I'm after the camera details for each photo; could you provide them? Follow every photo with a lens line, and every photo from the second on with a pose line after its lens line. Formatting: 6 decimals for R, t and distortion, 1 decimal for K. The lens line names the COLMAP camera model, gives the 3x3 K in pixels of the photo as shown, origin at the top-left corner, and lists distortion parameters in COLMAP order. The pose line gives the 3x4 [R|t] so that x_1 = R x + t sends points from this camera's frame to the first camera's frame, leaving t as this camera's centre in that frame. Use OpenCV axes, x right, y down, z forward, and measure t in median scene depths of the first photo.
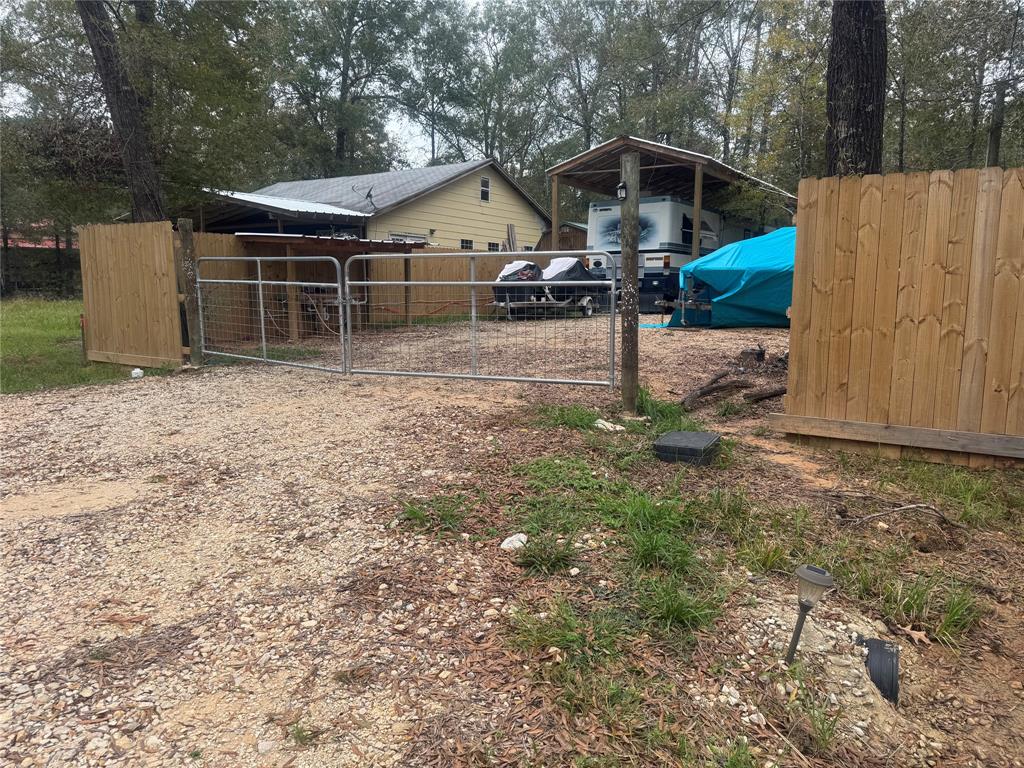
lens RADIAL K [[721.9, 0, 512.0], [0, 721.9, 384.0], [0, 0, 1]] dist [0.057333, -0.085419]
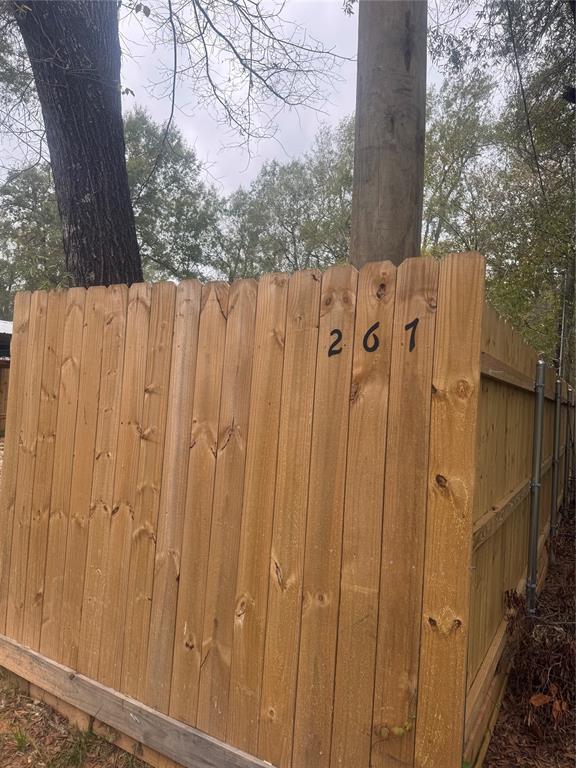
lens RADIAL K [[529.4, 0, 288.0], [0, 529.4, 384.0], [0, 0, 1]] dist [0.071277, -0.107738]
pose [[0.998272, 0.058627, 0.003926, 0.666561], [-0.057111, 0.983827, -0.169773, -0.117670], [-0.013816, 0.169256, 0.985475, 0.490863]]
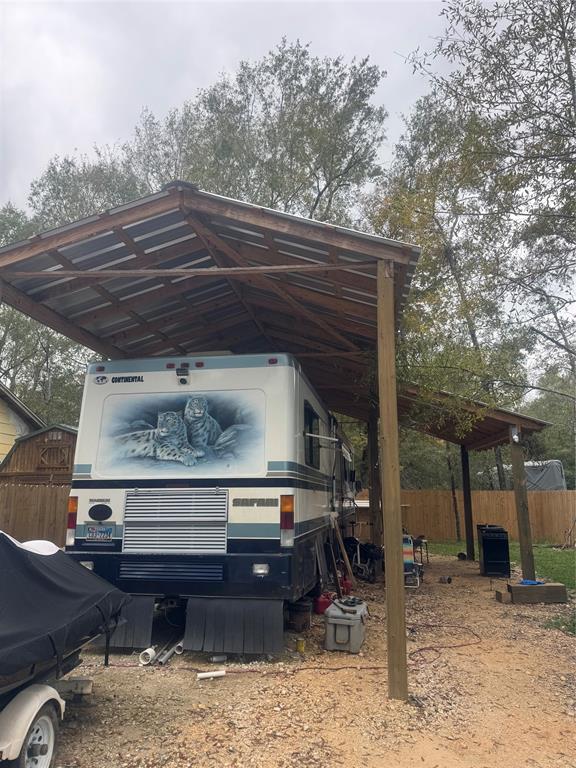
lens RADIAL K [[529.4, 0, 288.0], [0, 529.4, 384.0], [0, 0, 1]] dist [0.071277, -0.107738]
pose [[0.907301, 0.080760, 0.412654, 0.329317], [0.058270, 0.947764, -0.313604, -0.519341], [-0.416425, 0.308579, 0.855201, 2.656267]]
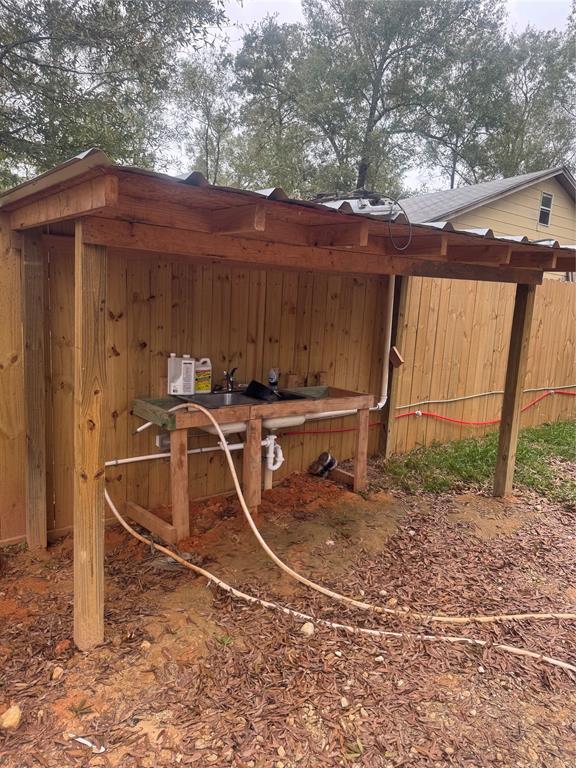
lens RADIAL K [[529.4, 0, 288.0], [0, 529.4, 384.0], [0, 0, 1]] dist [0.071277, -0.107738]
pose [[0.939173, 0.095259, -0.329971, -0.458185], [-0.096412, 0.995258, 0.012909, -0.367684], [0.329636, 0.019689, 0.943903, 2.061514]]
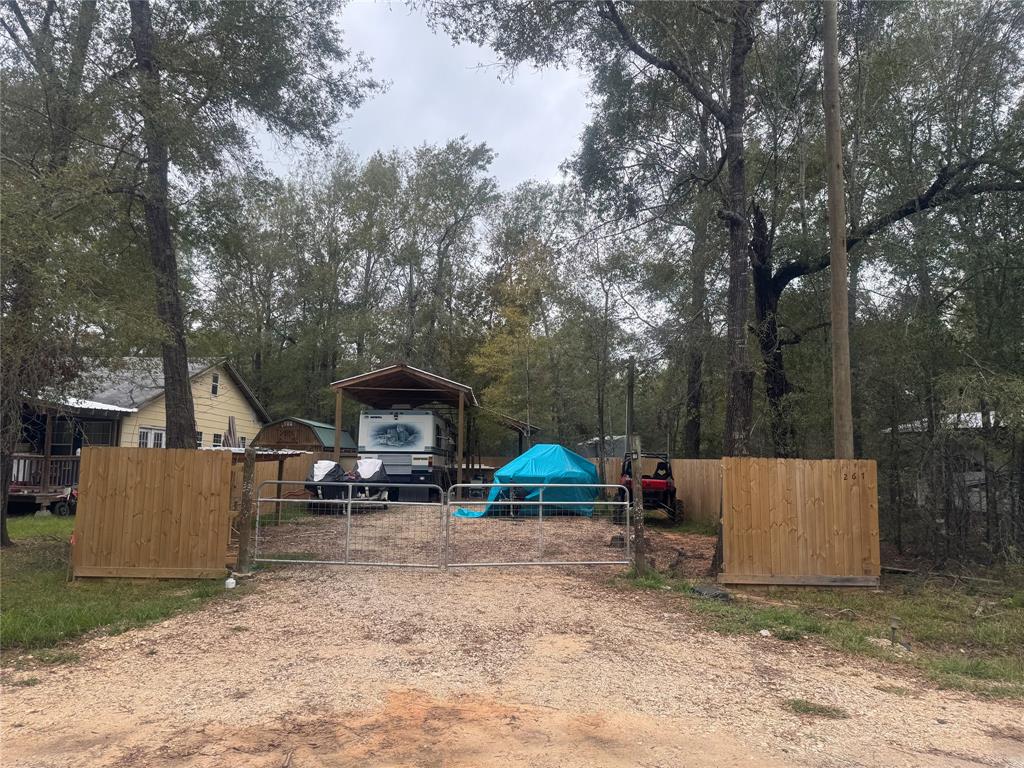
lens RADIAL K [[705.8, 0, 512.0], [0, 705.8, 384.0], [0, 0, 1]] dist [0.071277, -0.107738]
pose [[0.837211, 0.068699, 0.542548, -1.245312], [0.062690, 0.973483, -0.220003, -0.073461], [-0.543275, 0.218202, 0.810704, -0.378843]]
